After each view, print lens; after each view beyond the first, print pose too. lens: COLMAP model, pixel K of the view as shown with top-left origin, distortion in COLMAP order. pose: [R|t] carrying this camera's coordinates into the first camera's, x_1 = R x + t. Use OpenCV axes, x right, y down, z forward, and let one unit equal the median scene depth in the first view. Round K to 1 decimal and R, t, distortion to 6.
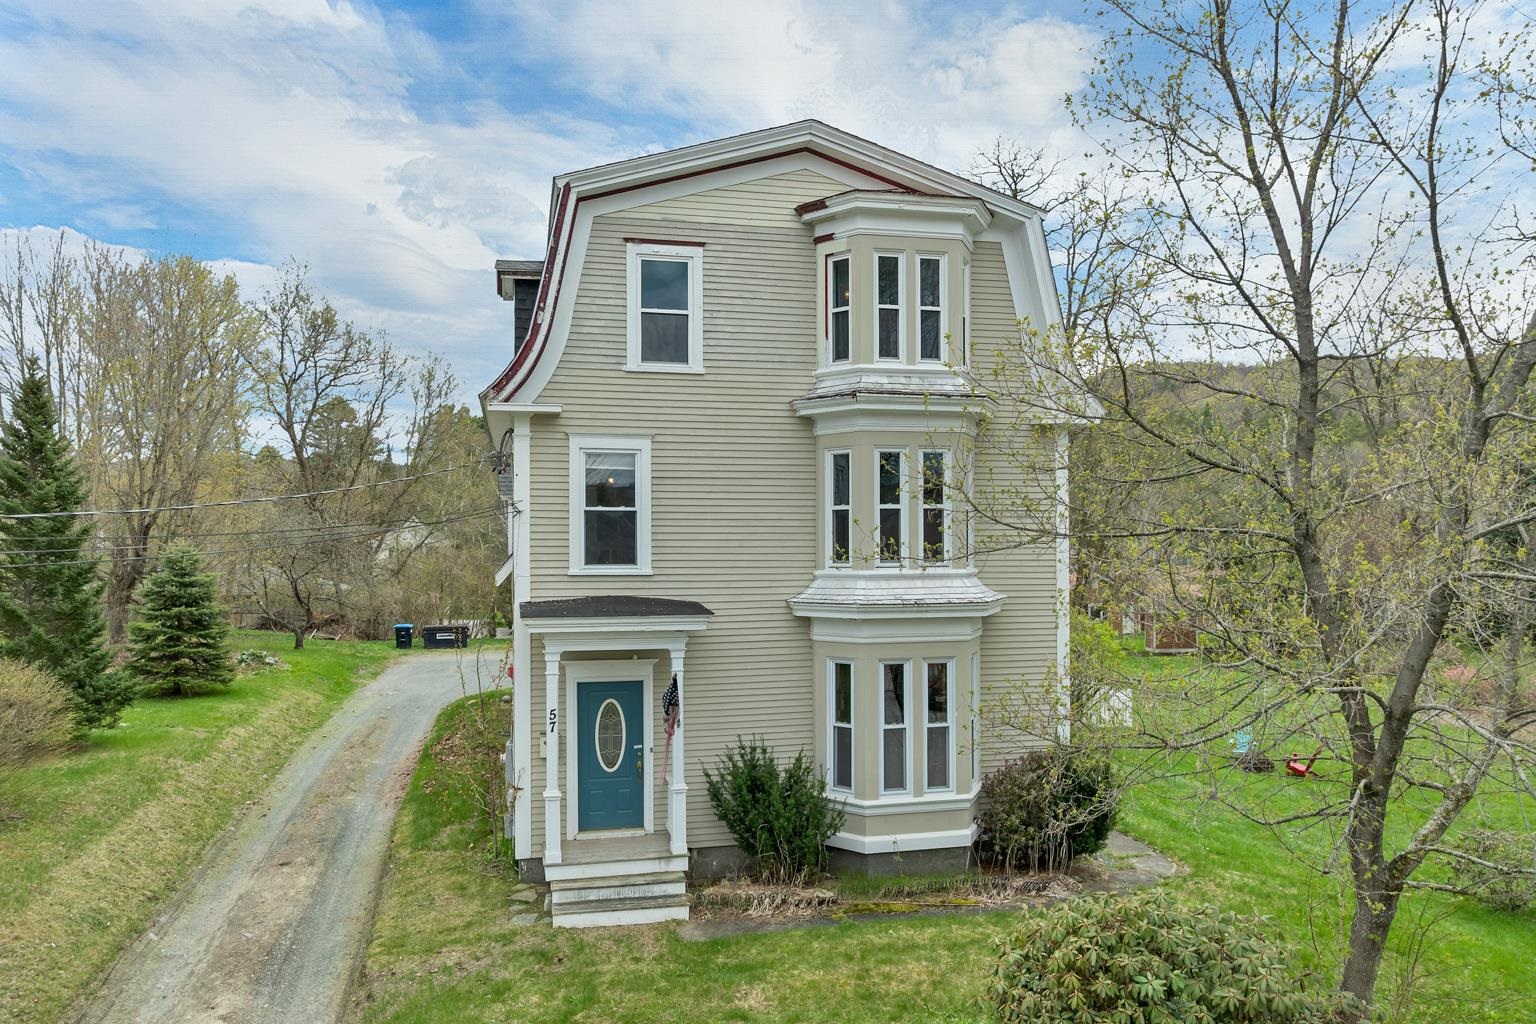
lens RADIAL K [[1089.1, 0, 768.0], [0, 1089.1, 512.0], [0, 0, 1]] dist [-0.000496, -0.001362]
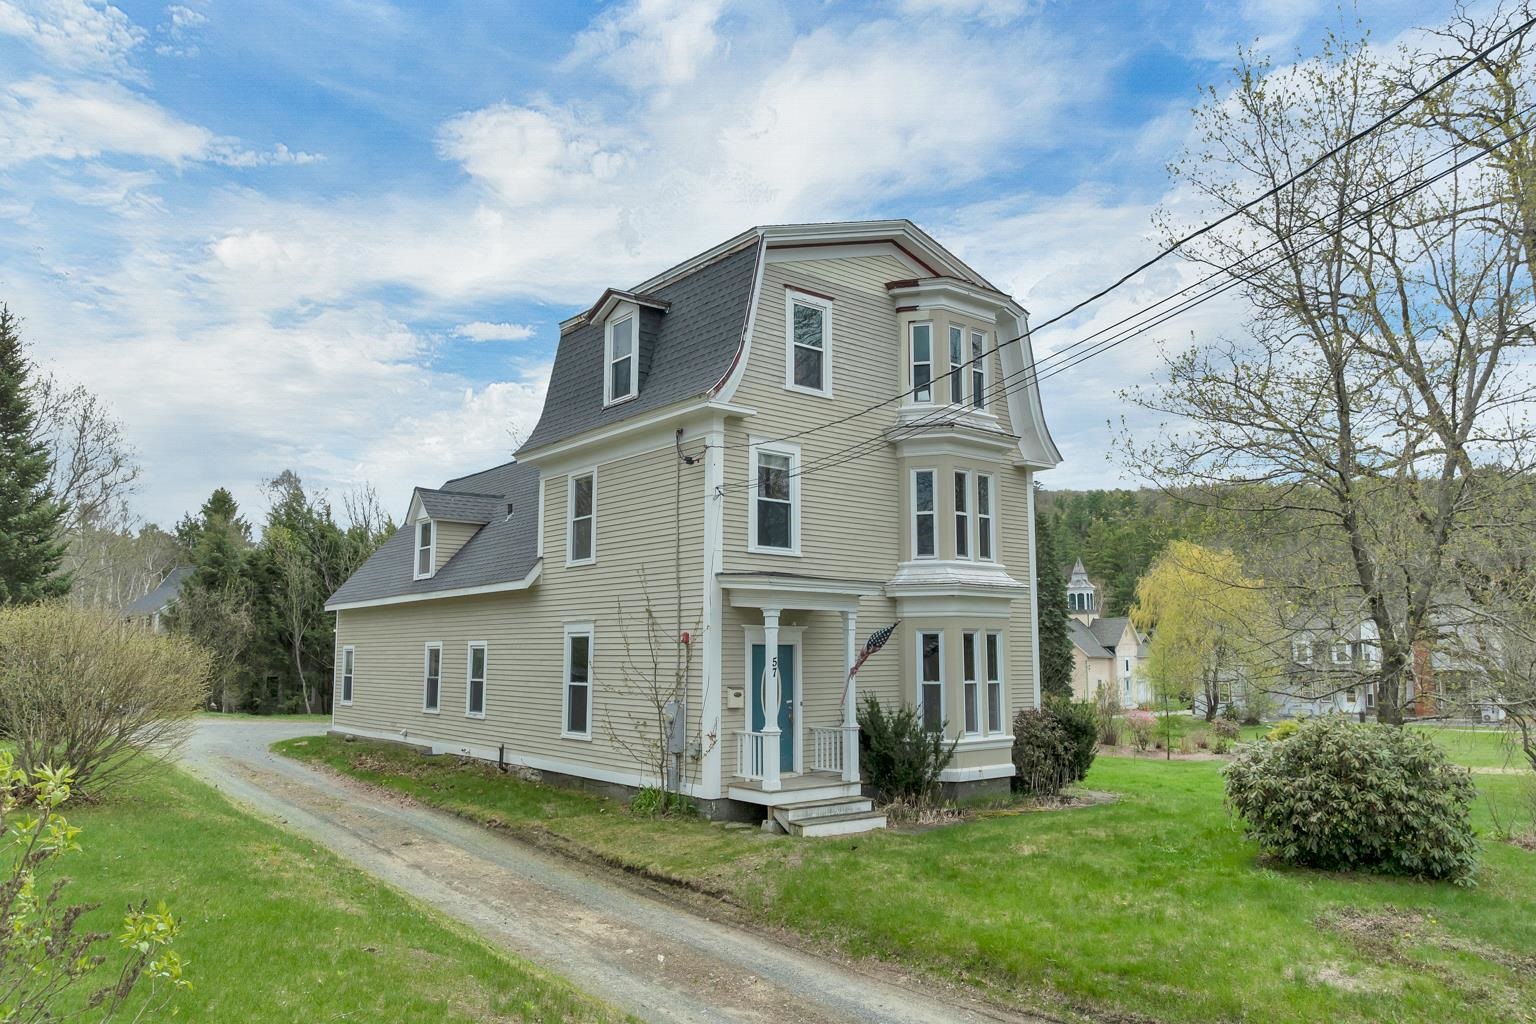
lens RADIAL K [[1038.6, 0, 765.4], [0, 1038.6, 499.3], [0, 0, 1]] dist [0.003949, 0.000239]
pose [[0.904708, 0.066410, 0.420825, -0.626907], [-0.014159, 0.991917, -0.126094, 0.139011], [-0.425797, 0.108120, 0.898335, -0.025084]]
